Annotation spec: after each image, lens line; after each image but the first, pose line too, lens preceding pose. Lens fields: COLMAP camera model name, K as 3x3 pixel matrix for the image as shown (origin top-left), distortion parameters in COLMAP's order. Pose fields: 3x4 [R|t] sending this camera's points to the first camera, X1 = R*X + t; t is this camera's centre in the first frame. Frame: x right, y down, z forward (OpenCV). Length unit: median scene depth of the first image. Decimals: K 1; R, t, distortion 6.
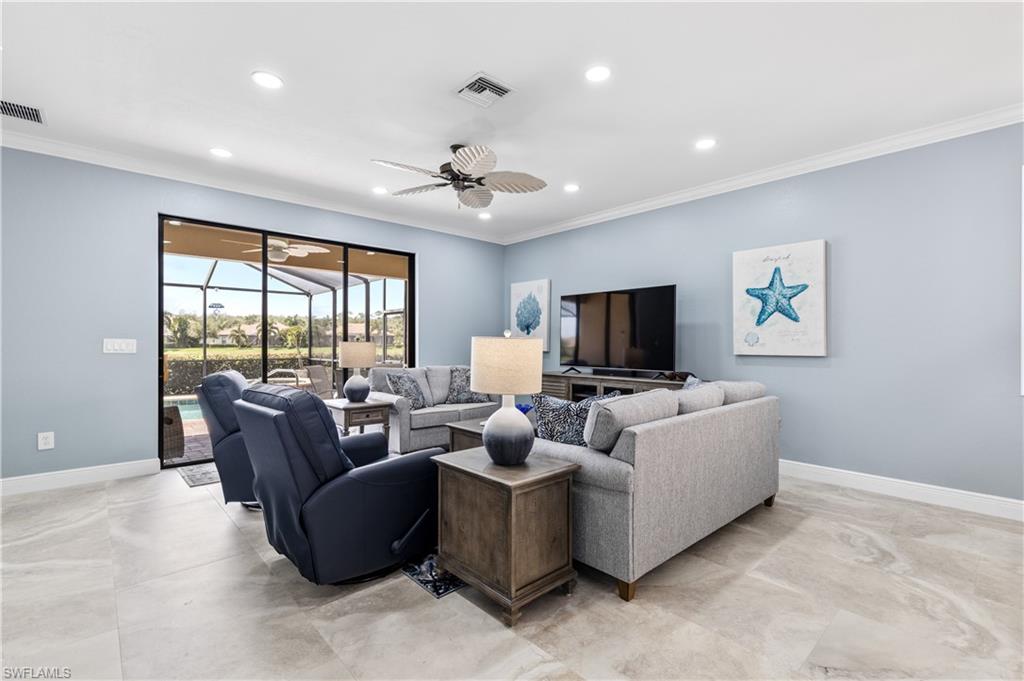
lens RADIAL K [[460.6, 0, 516.3], [0, 460.6, 347.7], [0, 0, 1]] dist [0.003515, 0.000335]
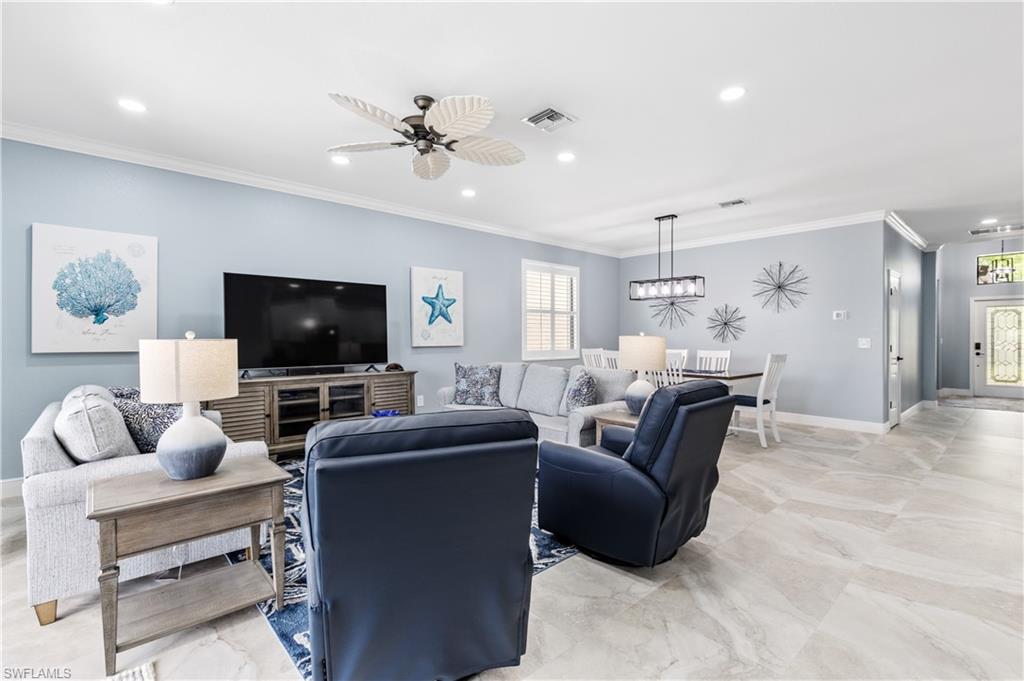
lens RADIAL K [[460.6, 0, 516.8], [0, 460.6, 341.2], [0, 0, 1]] dist [0.003515, 0.000335]
pose [[0.003158, -0.014244, 0.999894, -0.859375], [0.008352, 0.999864, 0.014217, -0.016898], [-0.999960, 0.008306, 0.003276, 0.760005]]
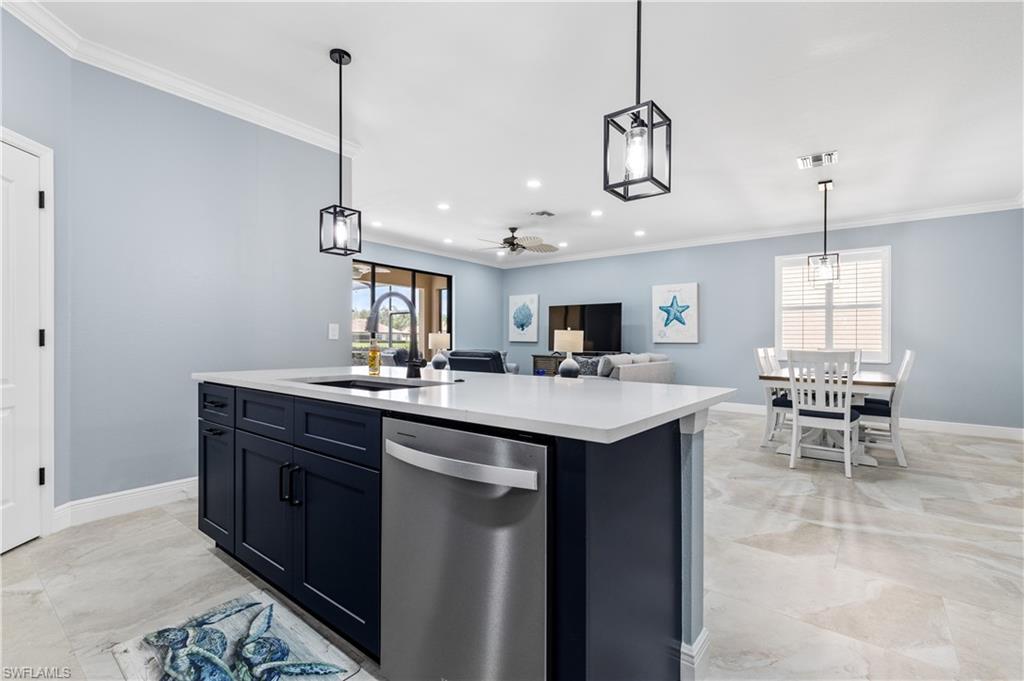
lens RADIAL K [[460.6, 0, 510.0], [0, 460.6, 337.2], [0, 0, 1]] dist [0.003515, 0.000335]
pose [[0.988739, 0.008672, 0.149399, -0.376589], [-0.005843, 0.999795, -0.019364, 0.035043], [-0.149537, 0.018273, 0.988587, -0.751378]]
